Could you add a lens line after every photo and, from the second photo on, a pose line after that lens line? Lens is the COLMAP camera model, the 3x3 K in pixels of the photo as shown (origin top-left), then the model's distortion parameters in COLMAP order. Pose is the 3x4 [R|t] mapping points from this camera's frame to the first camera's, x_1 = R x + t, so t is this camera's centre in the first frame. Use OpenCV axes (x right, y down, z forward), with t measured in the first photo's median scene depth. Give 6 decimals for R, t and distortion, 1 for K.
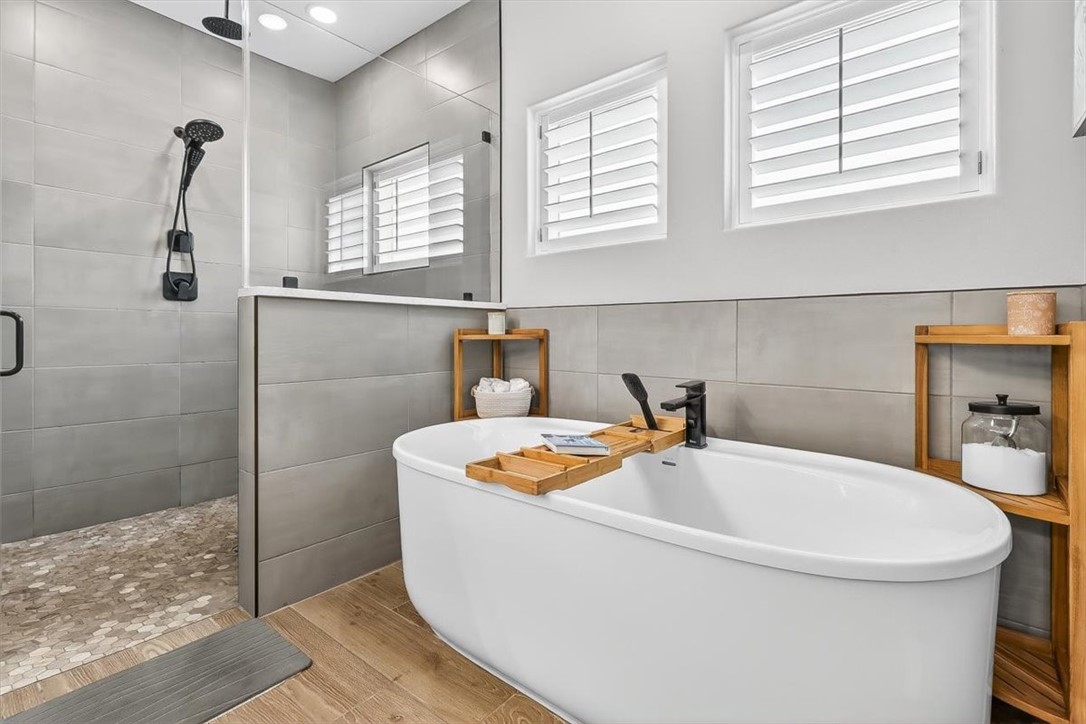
lens RADIAL K [[504.3, 0, 546.0], [0, 504.3, 338.2], [0, 0, 1]] dist [0.020486, -0.000108]
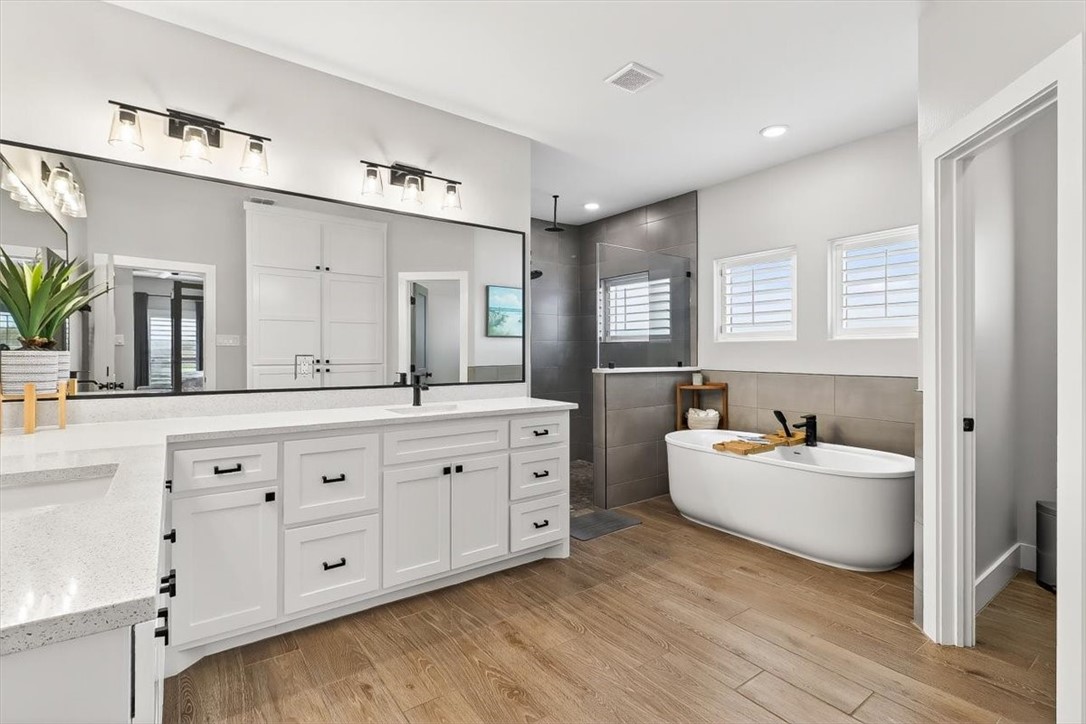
lens RADIAL K [[504.3, 0, 546.0], [0, 504.3, 356.8], [0, 0, 1]] dist [0.020486, -0.000108]
pose [[0.970256, -0.000309, -0.242081, -0.201986], [0.000350, 1.000000, 0.000125, -0.120060], [0.242081, -0.000206, 0.970256, -1.008086]]
